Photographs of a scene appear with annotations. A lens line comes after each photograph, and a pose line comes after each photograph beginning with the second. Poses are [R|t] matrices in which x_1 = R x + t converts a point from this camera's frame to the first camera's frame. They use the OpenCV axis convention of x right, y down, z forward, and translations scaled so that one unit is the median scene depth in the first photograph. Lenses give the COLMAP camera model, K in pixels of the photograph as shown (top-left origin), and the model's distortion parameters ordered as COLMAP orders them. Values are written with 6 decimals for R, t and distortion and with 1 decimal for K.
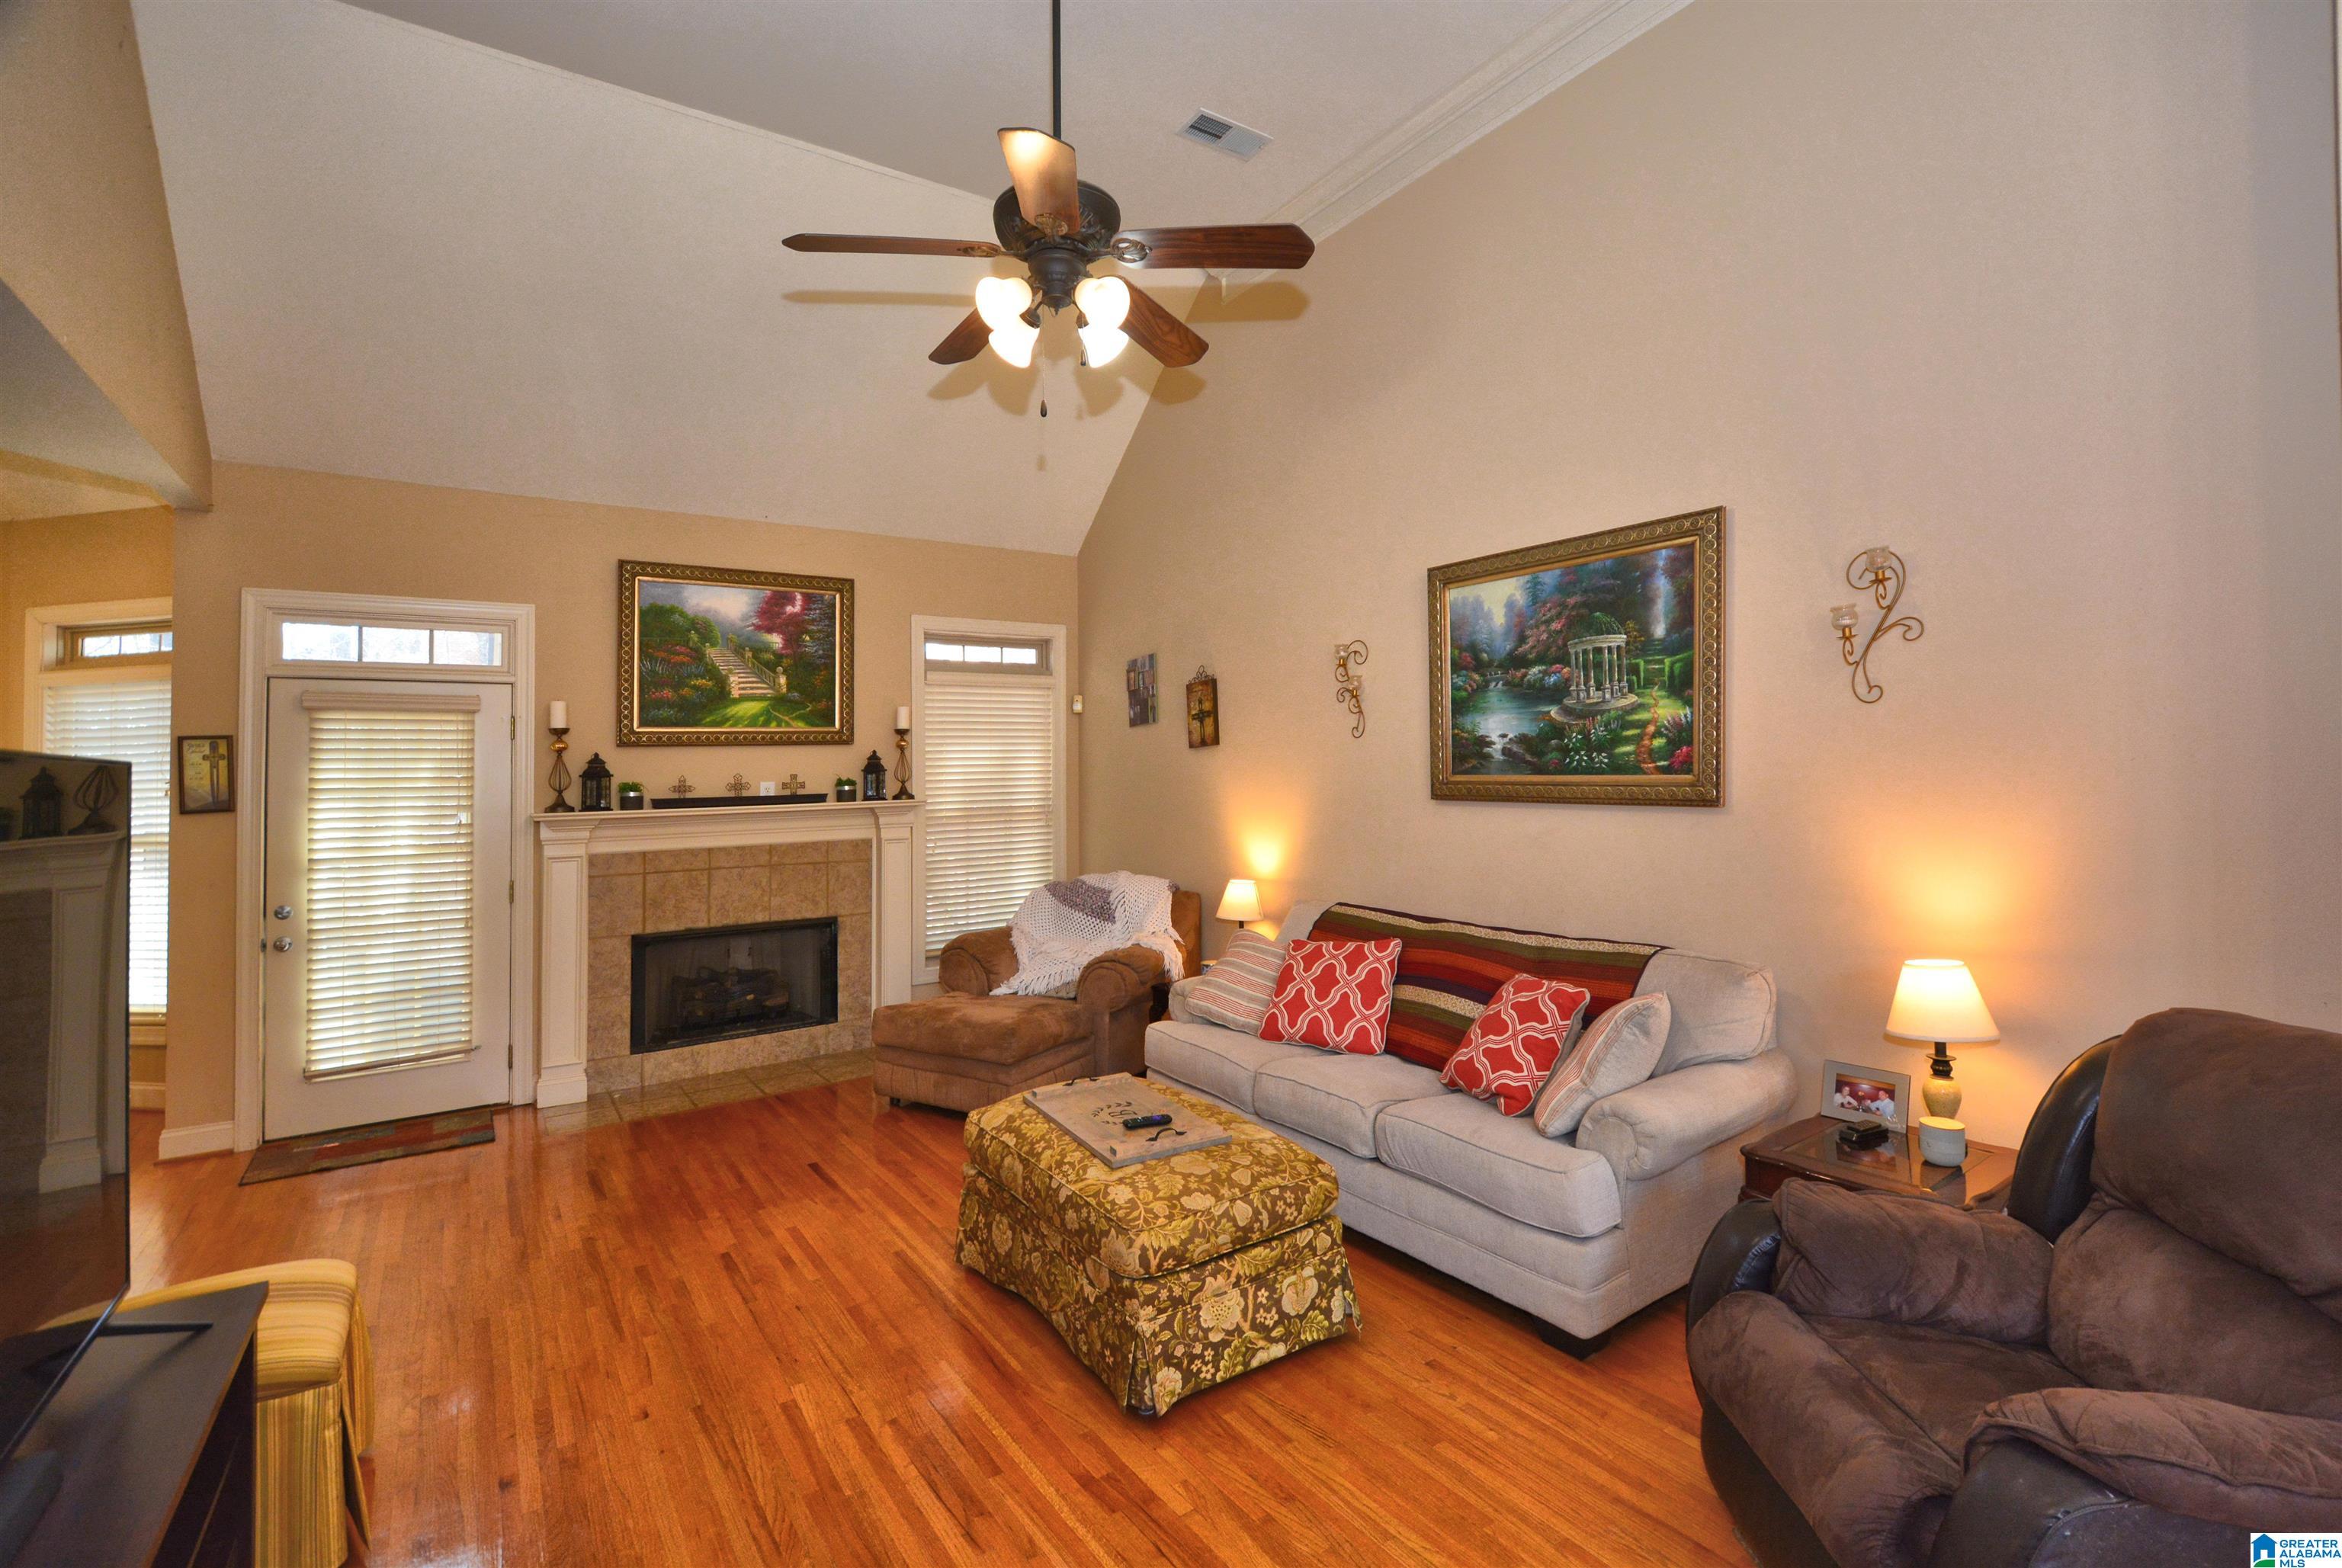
lens RADIAL K [[1101.4, 0, 1248.9], [0, 1101.4, 756.5], [0, 0, 1]] dist [0.003686, -0.004228]
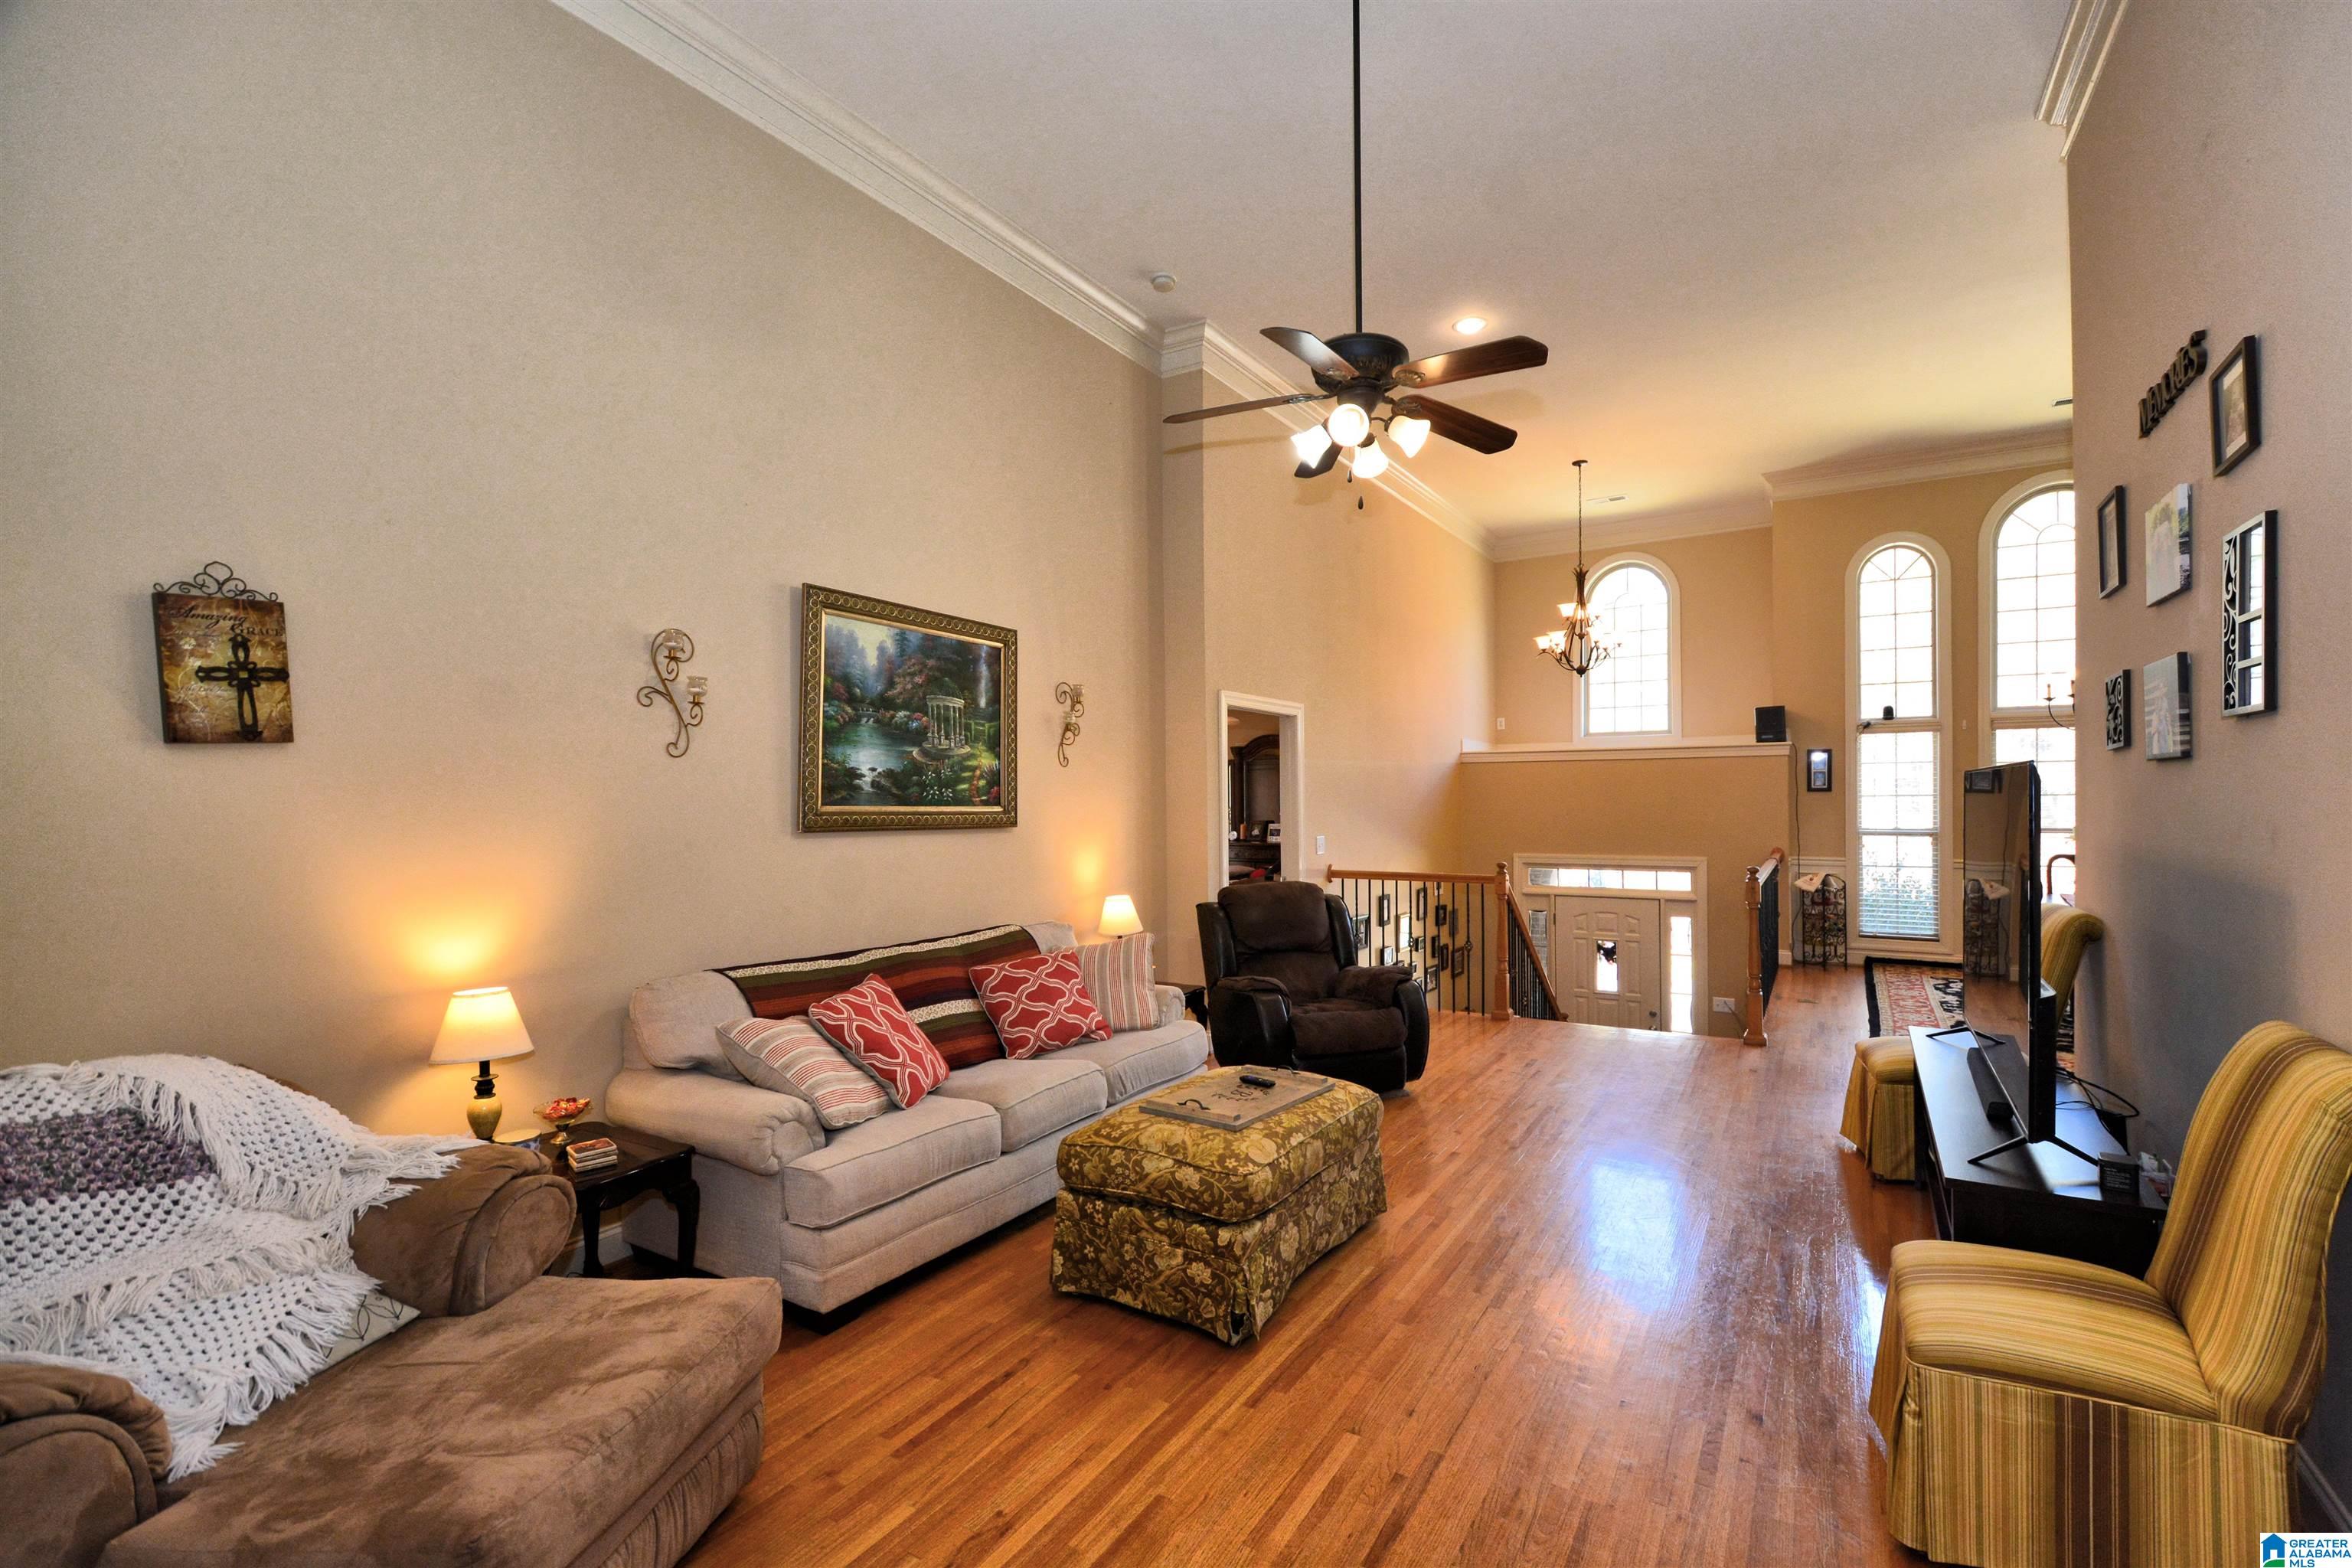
lens RADIAL K [[1145.1, 0, 1161.9], [0, 1145.1, 797.8], [0, 0, 1]] dist [-0.005430, -0.000858]
pose [[-0.408365, 0.014902, 0.912697, -0.927744], [-0.009337, 0.999746, -0.020501, 0.030003], [-0.912771, -0.016893, -0.408122, 1.233902]]
